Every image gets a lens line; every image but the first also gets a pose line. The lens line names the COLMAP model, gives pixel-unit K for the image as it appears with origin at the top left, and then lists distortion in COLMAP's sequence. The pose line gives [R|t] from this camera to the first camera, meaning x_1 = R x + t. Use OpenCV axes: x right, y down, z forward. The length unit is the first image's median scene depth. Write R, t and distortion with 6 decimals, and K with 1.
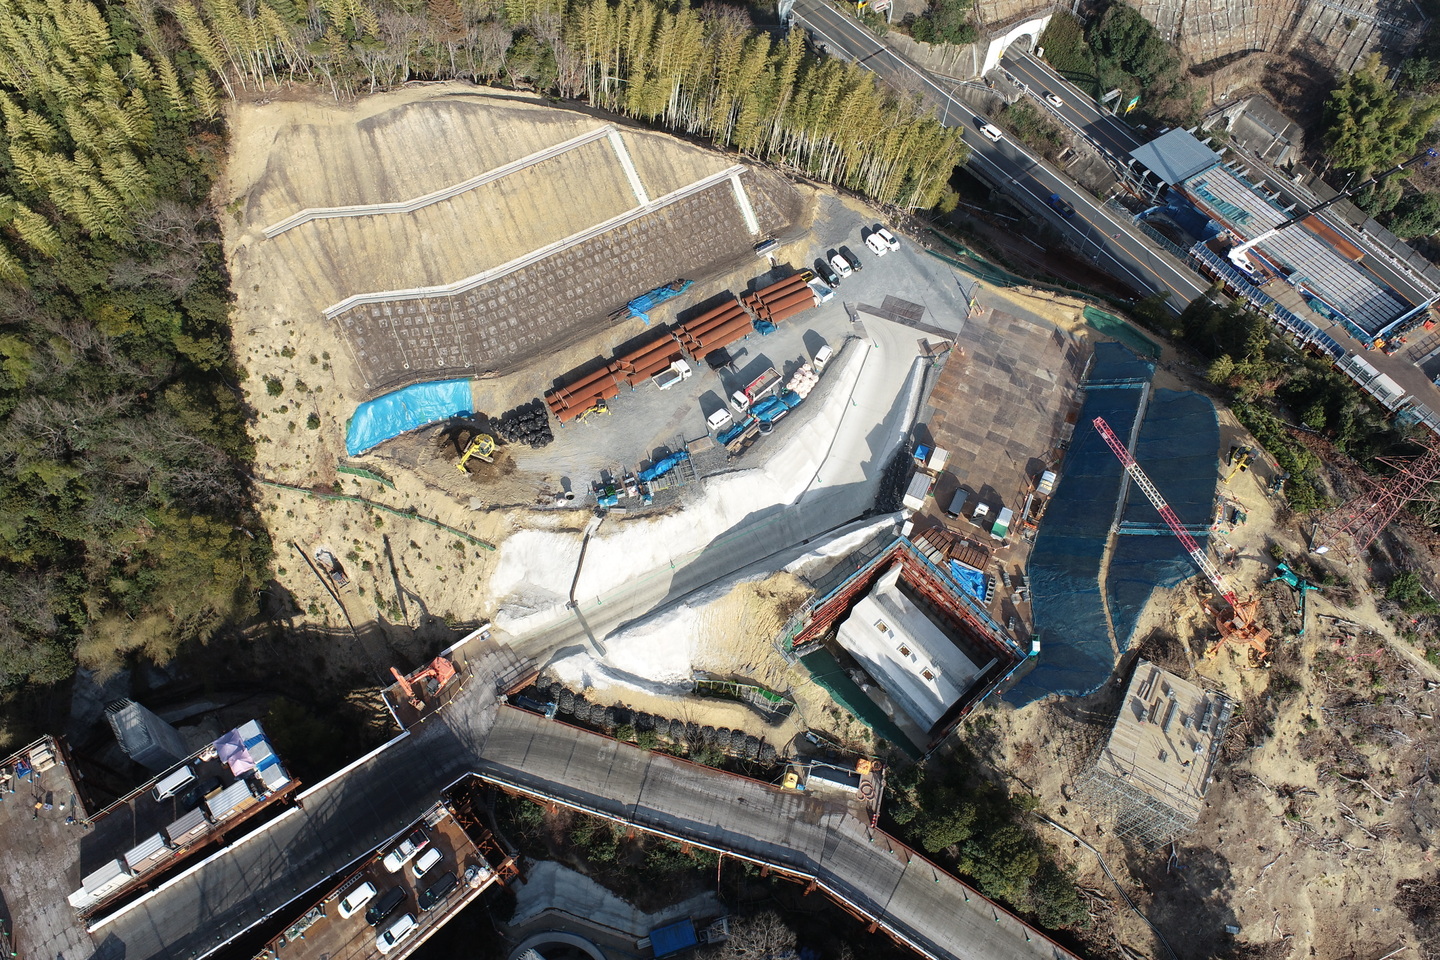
lens RADIAL K [[977.6, 0, 720.0], [0, 977.6, 480.0], [0, 0, 1]] dist [-0.006978, 0.000530]
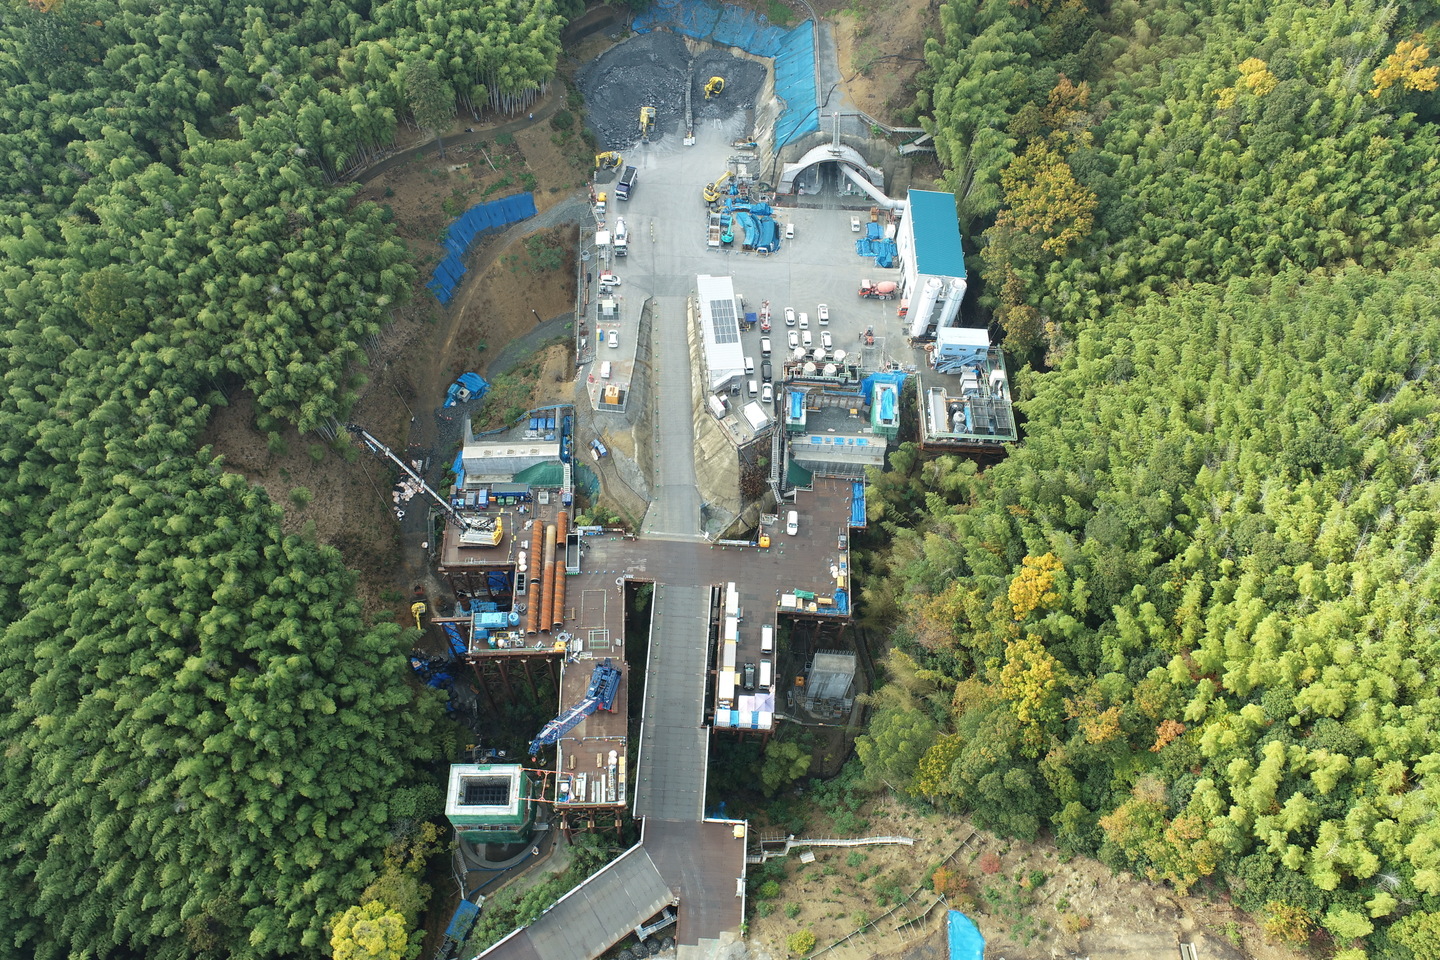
lens RADIAL K [[998.0, 0, 720.6], [0, 998.0, 466.5], [0, 0, 1]] dist [-0.000077, 0.005762]
pose [[-0.644388, 0.609008, -0.462464, -0.024371], [-0.678390, -0.176163, 0.713270, -0.529484], [0.352918, 0.773354, 0.526662, 0.005508]]
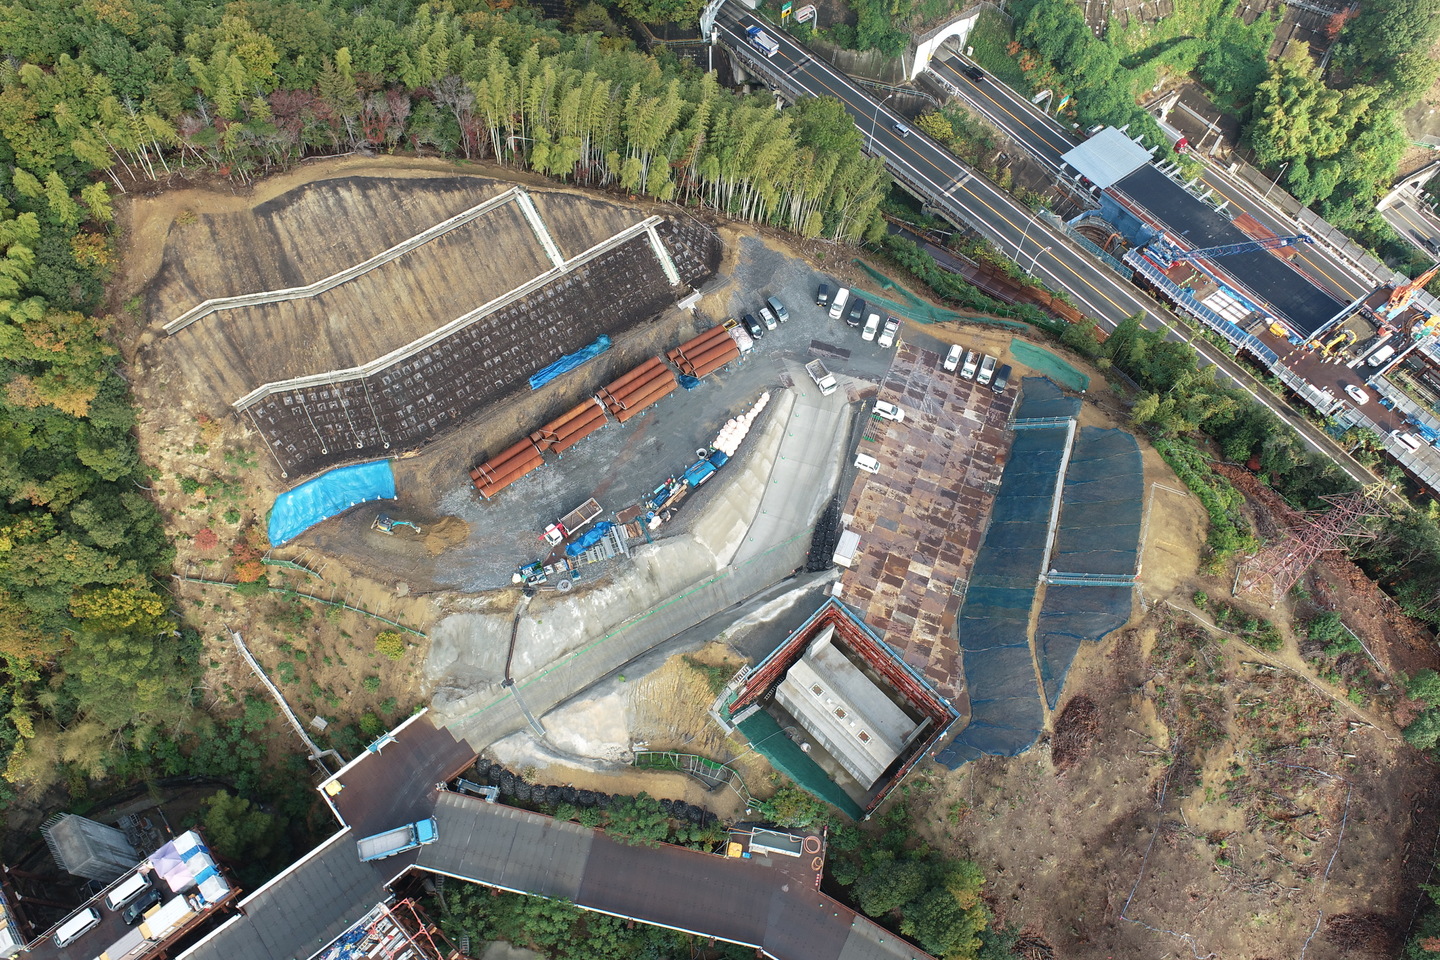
lens RADIAL K [[977.6, 0, 720.0], [0, 977.6, 480.0], [0, 0, 1]] dist [-0.006978, 0.000530]
pose [[0.998119, -0.058798, 0.017364, 0.059561], [0.058070, 0.997519, 0.039785, -0.106059], [-0.019660, -0.038702, 0.999057, 0.007427]]
